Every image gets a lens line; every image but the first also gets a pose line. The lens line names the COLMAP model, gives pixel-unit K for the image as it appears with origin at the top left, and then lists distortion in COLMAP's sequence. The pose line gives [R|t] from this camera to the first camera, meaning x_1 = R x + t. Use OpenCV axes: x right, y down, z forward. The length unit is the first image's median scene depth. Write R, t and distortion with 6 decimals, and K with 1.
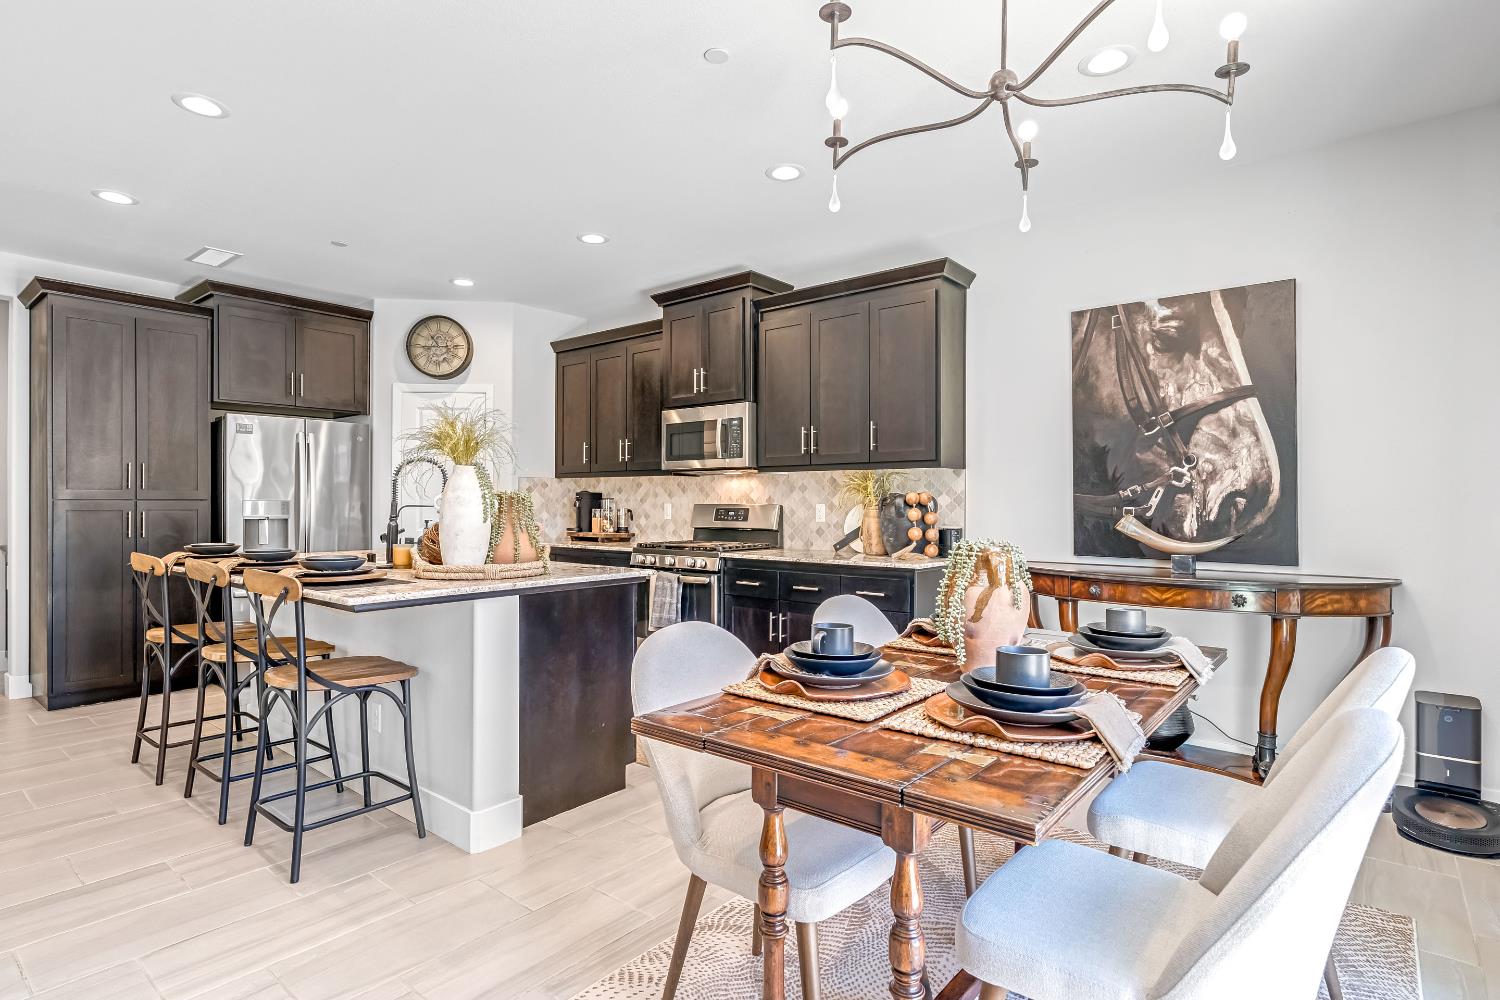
lens RADIAL K [[773.0, 0, 743.3], [0, 773.0, 494.9], [0, 0, 1]] dist [-0.004766, 0.003081]
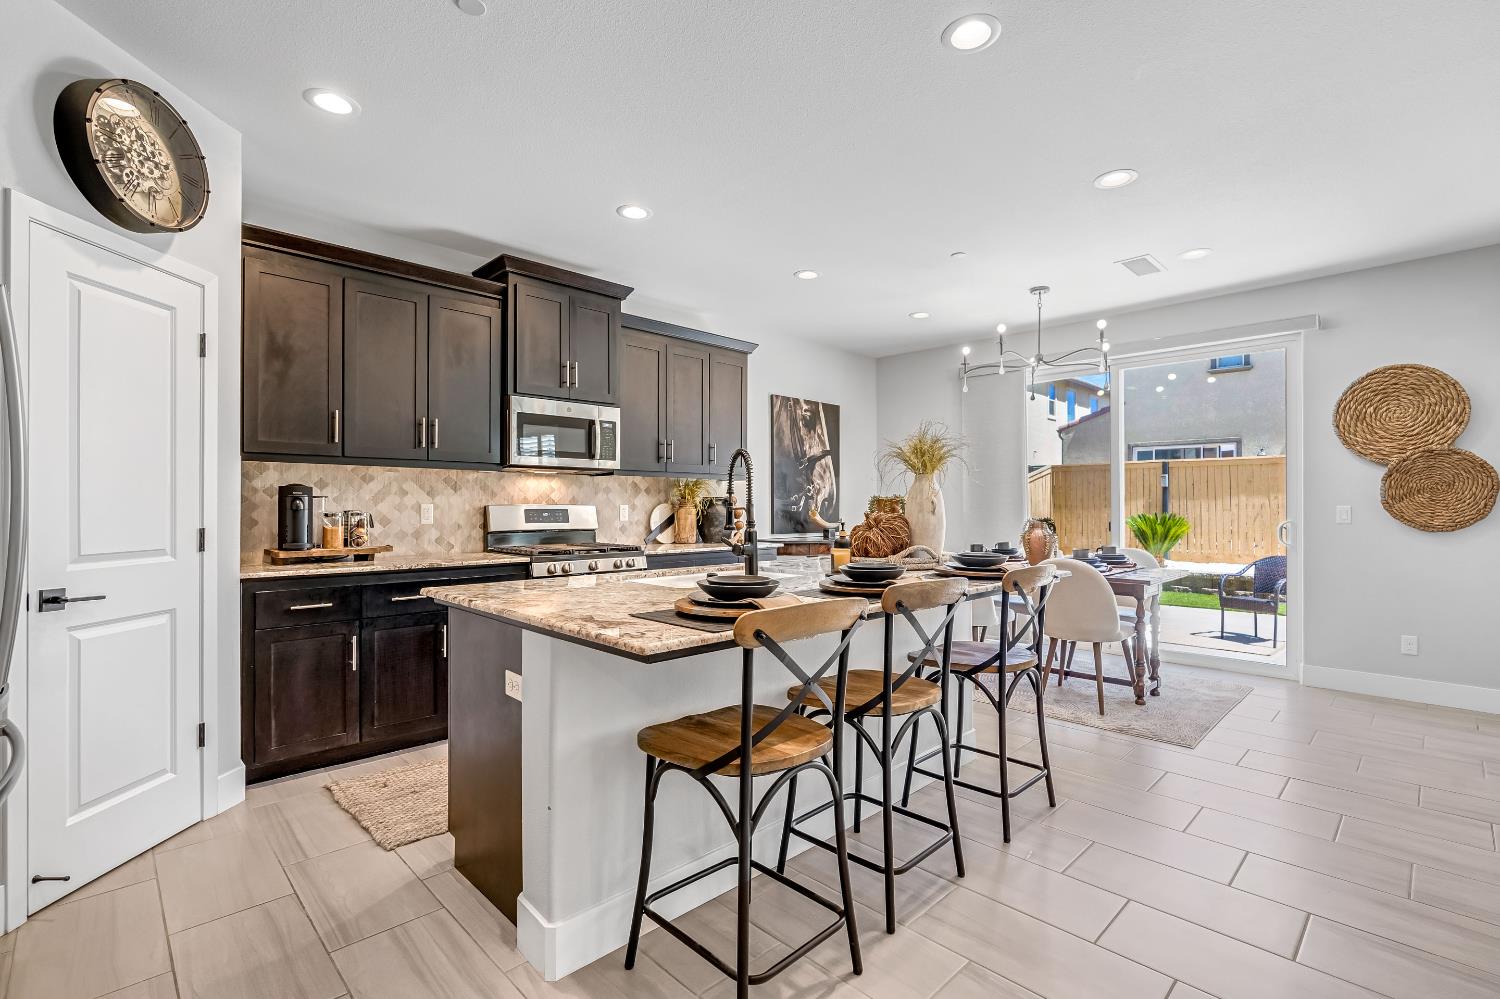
lens RADIAL K [[678.0, 0, 747.7], [0, 678.0, 500.7], [0, 0, 1]] dist [-0.004993, 0.001747]
pose [[0.111372, 0.003641, 0.993772, -0.918112], [-0.013249, 0.999910, -0.002179, 0.006023], [-0.993690, -0.012924, 0.111410, 0.736148]]
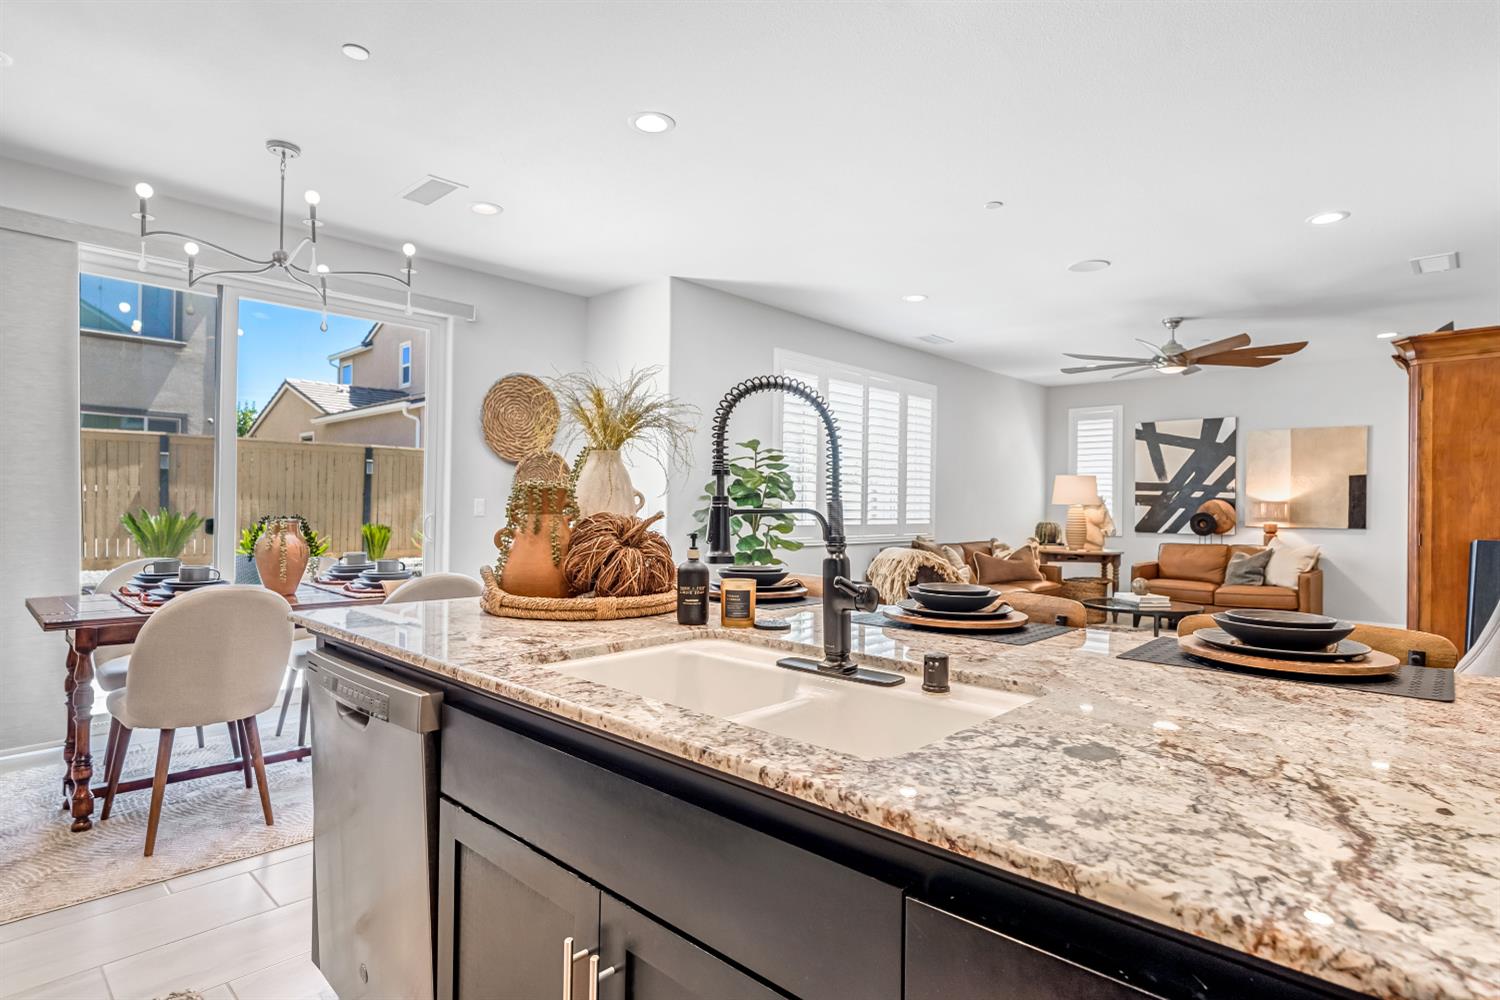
lens RADIAL K [[773.0, 0, 752.9], [0, 773.0, 497.0], [0, 0, 1]] dist [-0.004766, 0.003081]
pose [[-0.998716, -0.018447, 0.047179, -0.335120], [-0.019483, 0.999577, -0.021596, 0.013298], [-0.046761, -0.022487, -0.998653, 1.100940]]
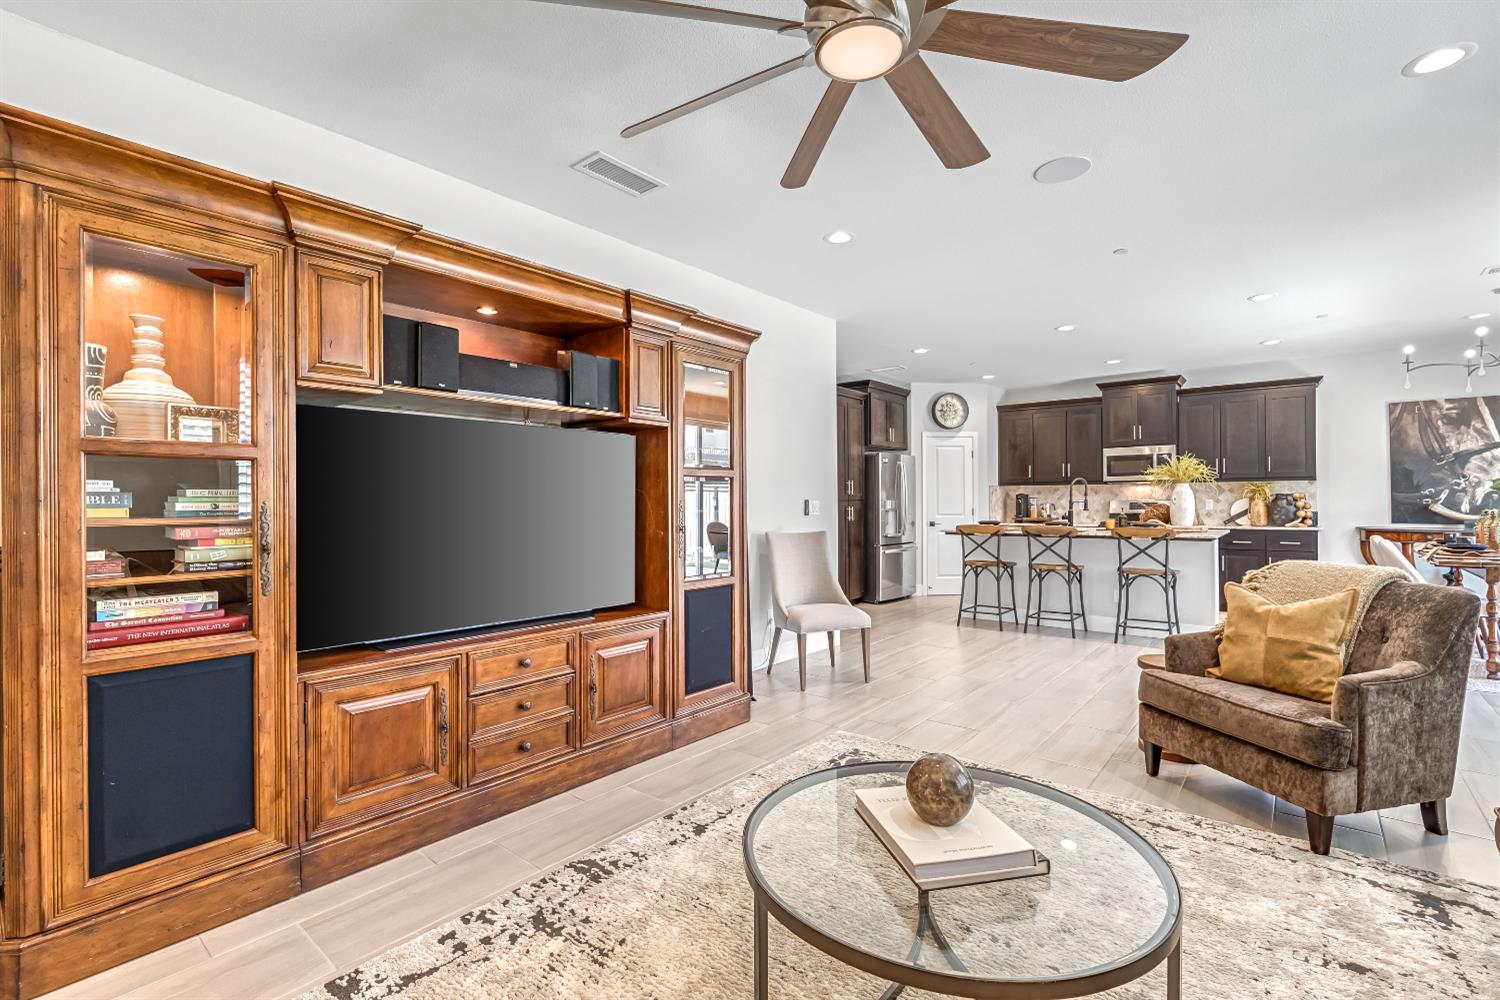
lens RADIAL K [[678.0, 0, 744.2], [0, 678.0, 499.4], [0, 0, 1]] dist [-0.004993, 0.001747]
pose [[0.999960, -0.008910, 0.000633, -1.053991], [0.008906, 0.999938, 0.006744, -0.009683], [-0.000693, -0.006739, 0.999977, -0.639713]]
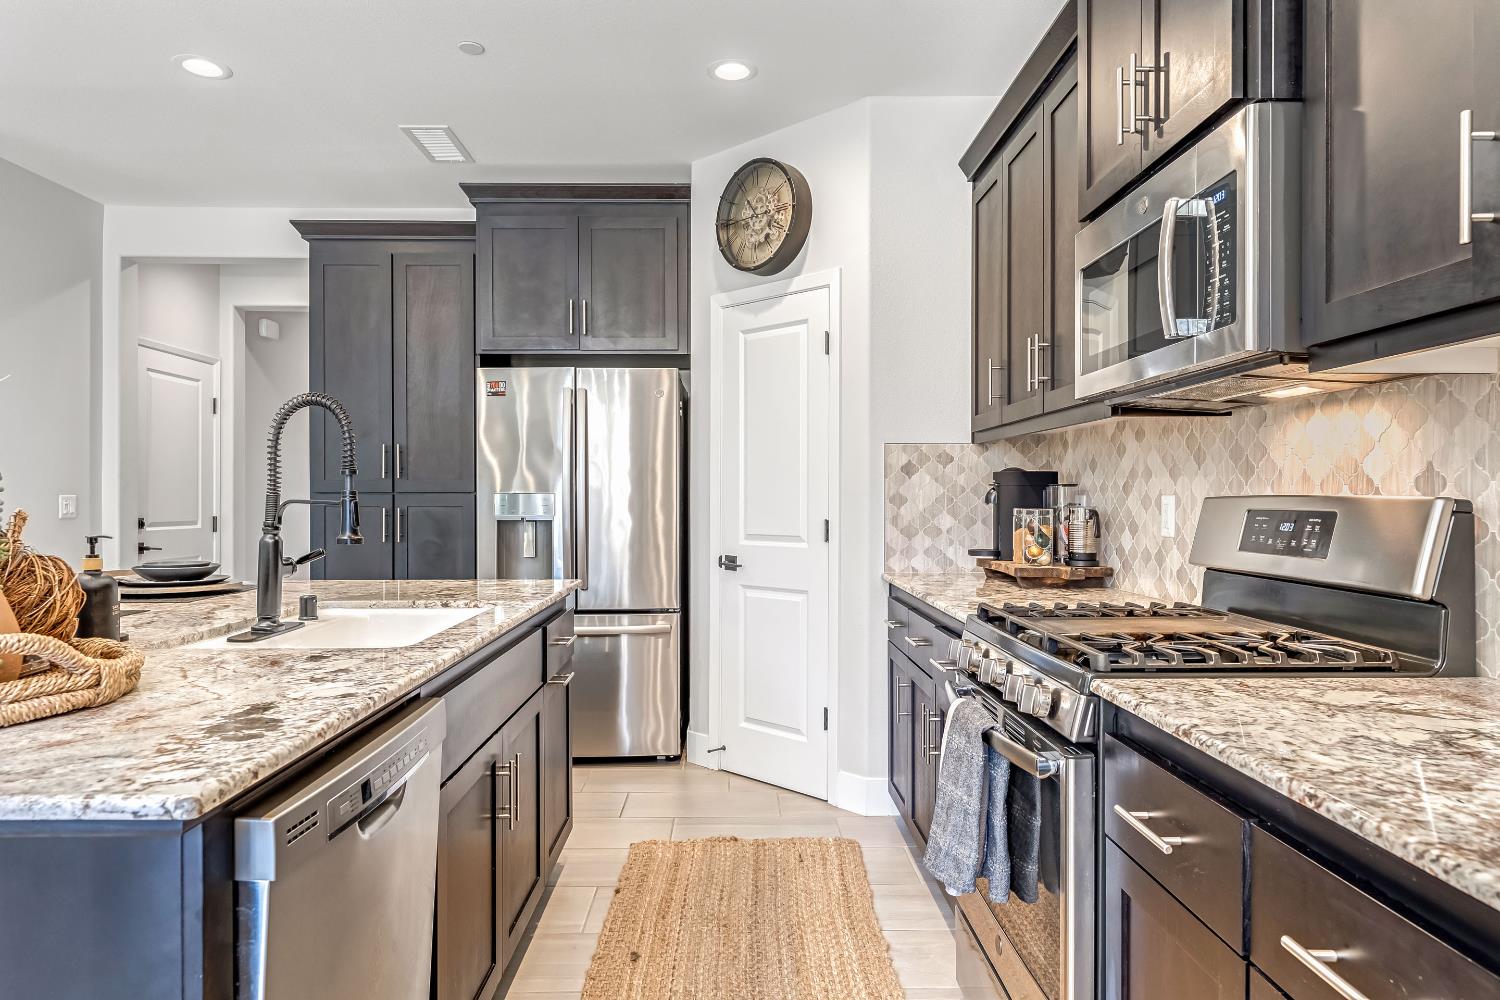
lens RADIAL K [[924.5, 0, 750.9], [0, 924.5, 500.1], [0, 0, 1]] dist [0.001676, 0.003692]
pose [[0.650204, 0.000087, -0.759760, 0.136467], [0.010023, 0.999912, 0.008693, 0.009329], [0.759694, -0.013267, 0.650146, 0.683533]]
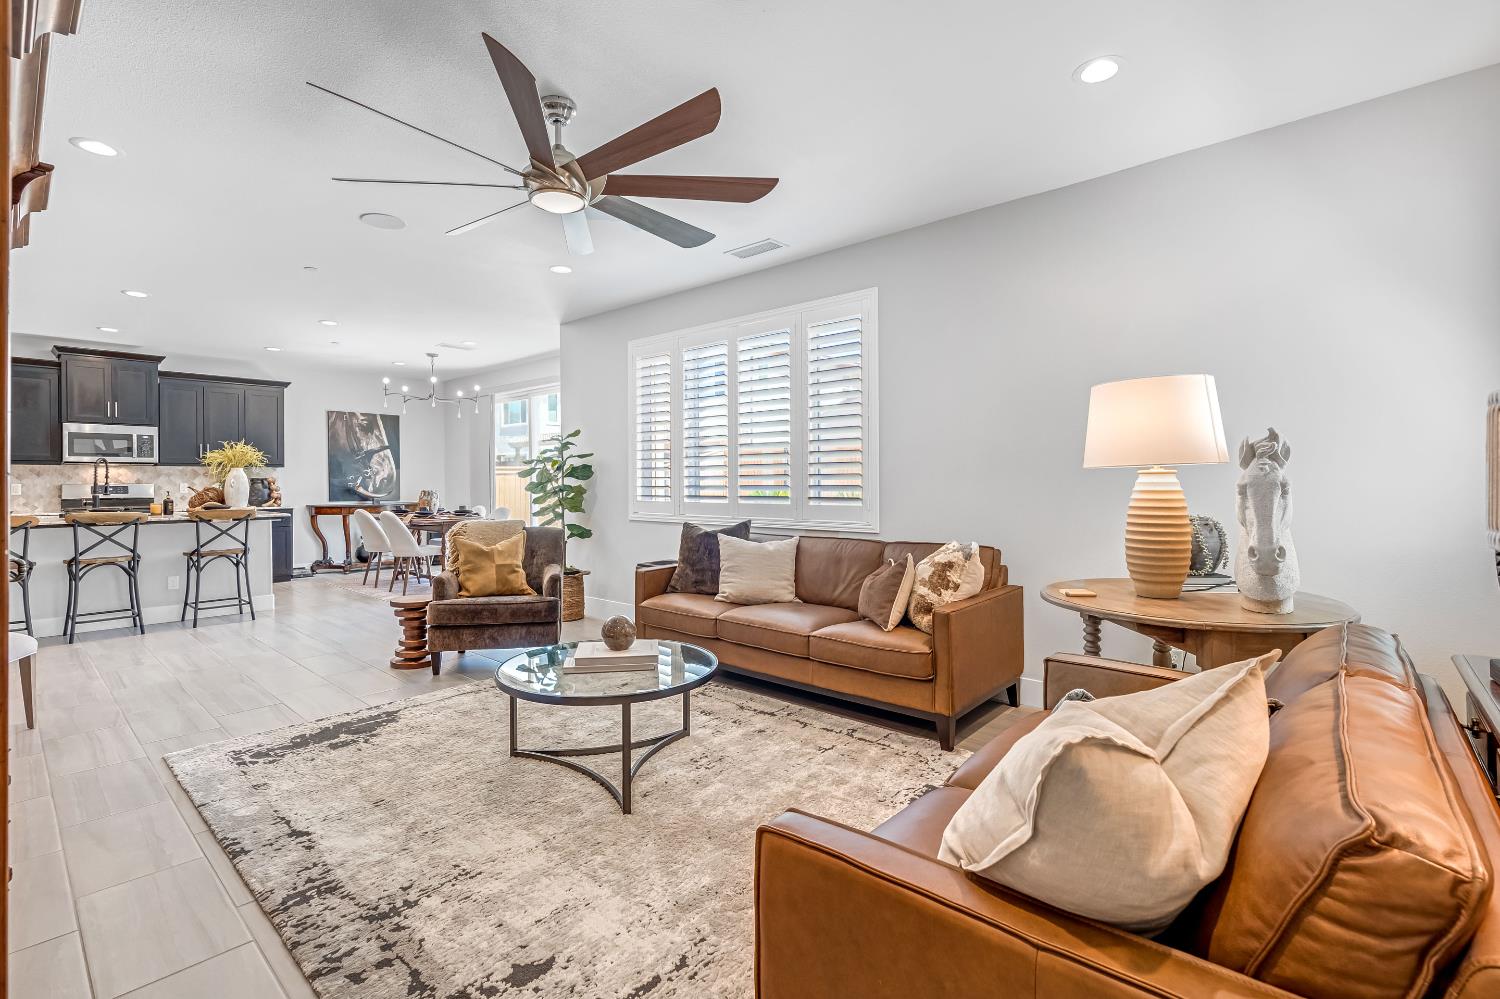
lens RADIAL K [[678.0, 0, 748.5], [0, 678.0, 491.6], [0, 0, 1]] dist [-0.004993, 0.001747]
pose [[0.034708, -0.019272, 0.999212, -1.569660], [-0.008007, 0.999777, 0.019561, -0.010920], [-0.999365, -0.008680, 0.034546, -0.455696]]
